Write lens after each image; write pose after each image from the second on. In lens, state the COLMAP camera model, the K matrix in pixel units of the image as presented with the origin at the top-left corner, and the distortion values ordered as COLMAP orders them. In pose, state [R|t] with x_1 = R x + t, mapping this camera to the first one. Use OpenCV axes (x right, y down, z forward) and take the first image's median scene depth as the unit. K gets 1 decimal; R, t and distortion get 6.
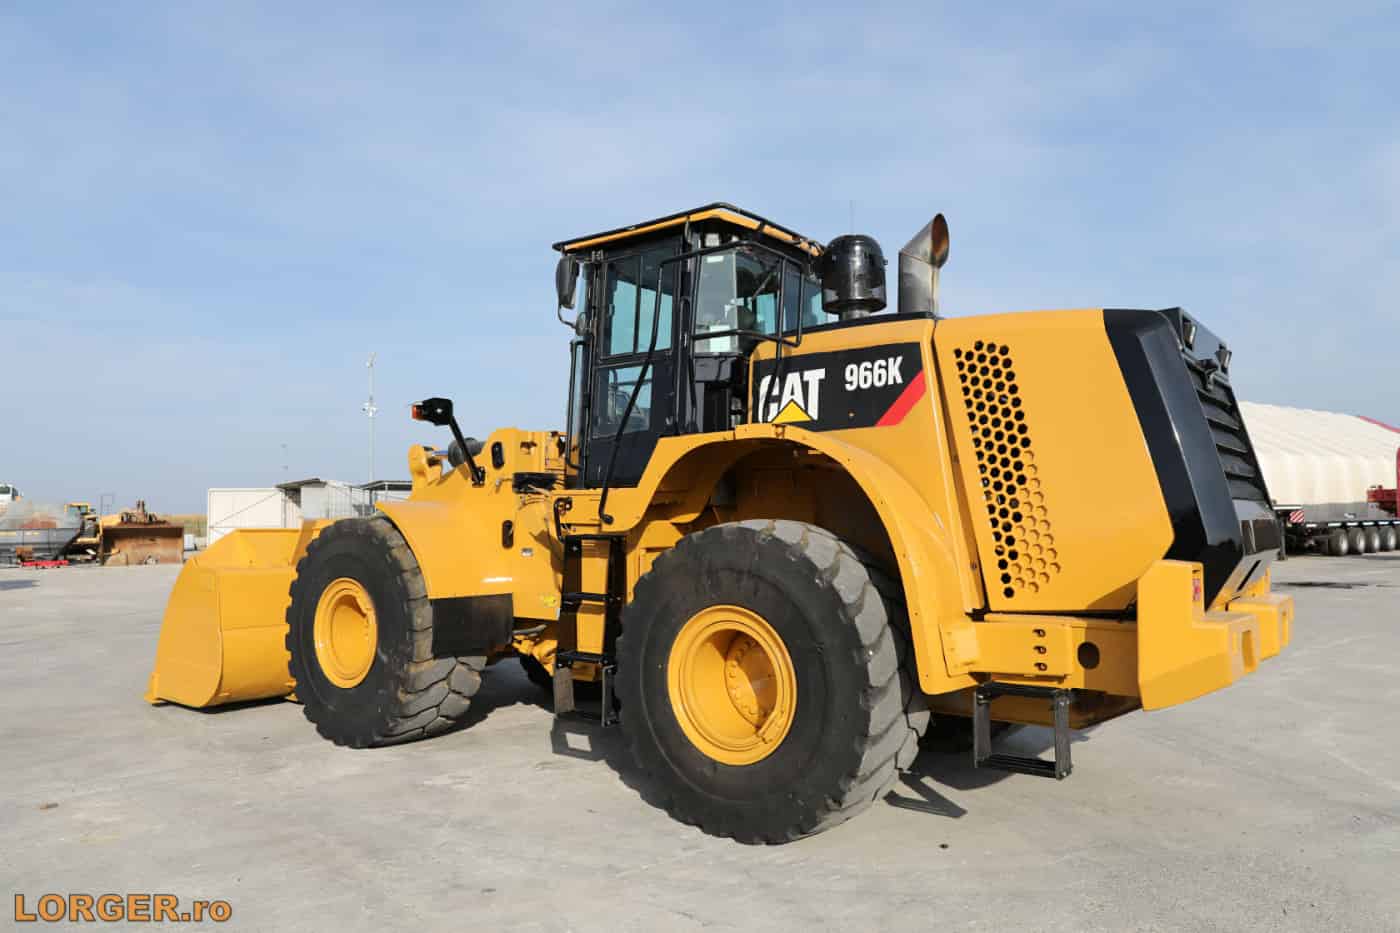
lens RADIAL K [[962.1, 0, 702.7], [0, 962.1, 467.2], [0, 0, 1]] dist [-0.009246, 0.001769]
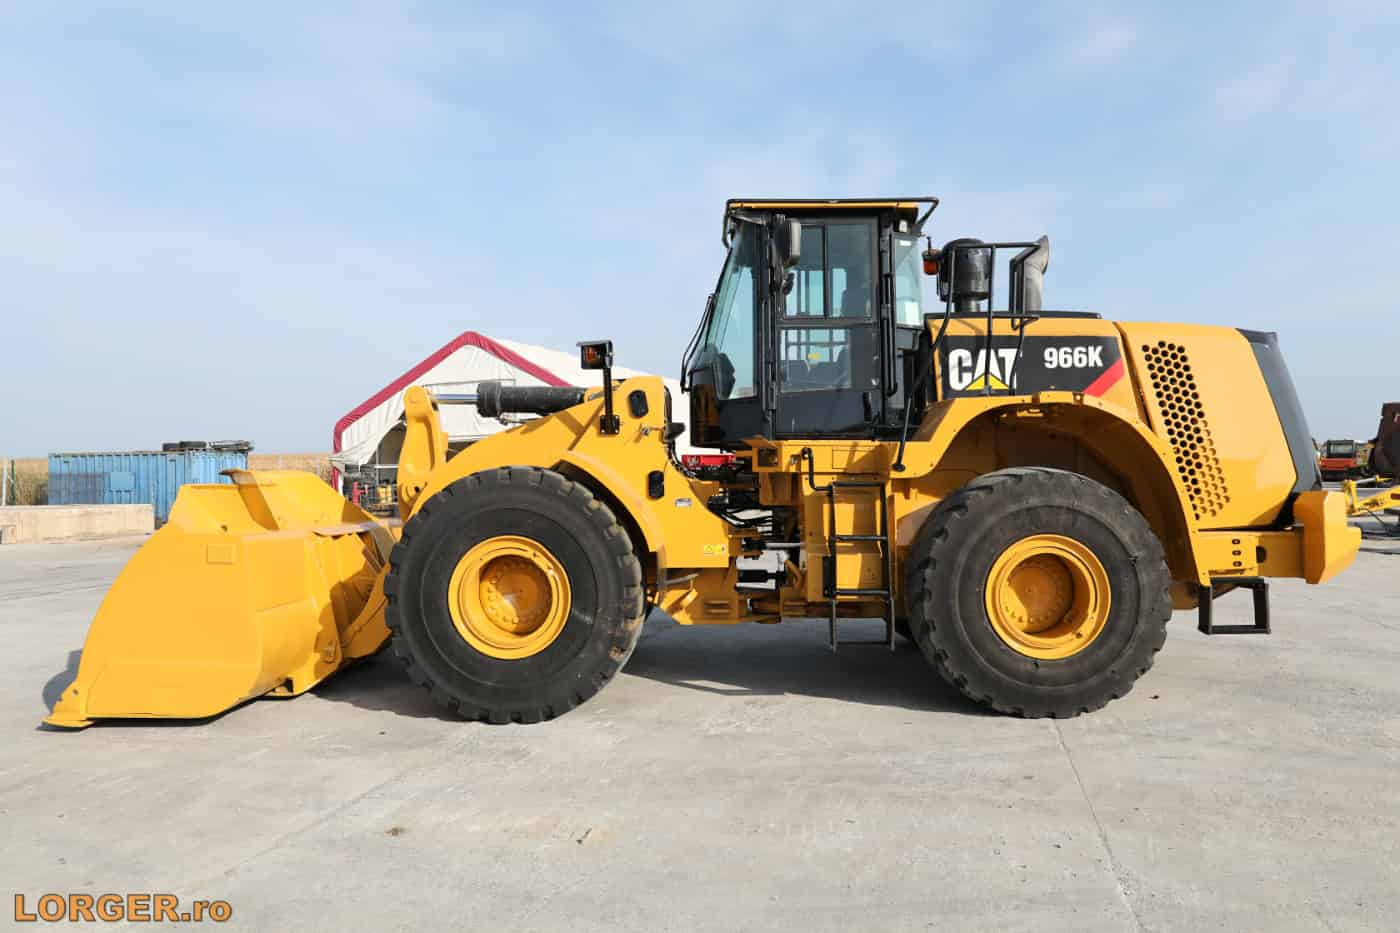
lens RADIAL K [[962.1, 0, 704.5], [0, 962.1, 467.1], [0, 0, 1]] dist [-0.009246, 0.001769]
pose [[0.802853, 0.001295, 0.596176, -1.027681], [-0.027030, 0.999048, 0.034229, 0.021965], [-0.595564, -0.043596, 0.802124, 0.247295]]
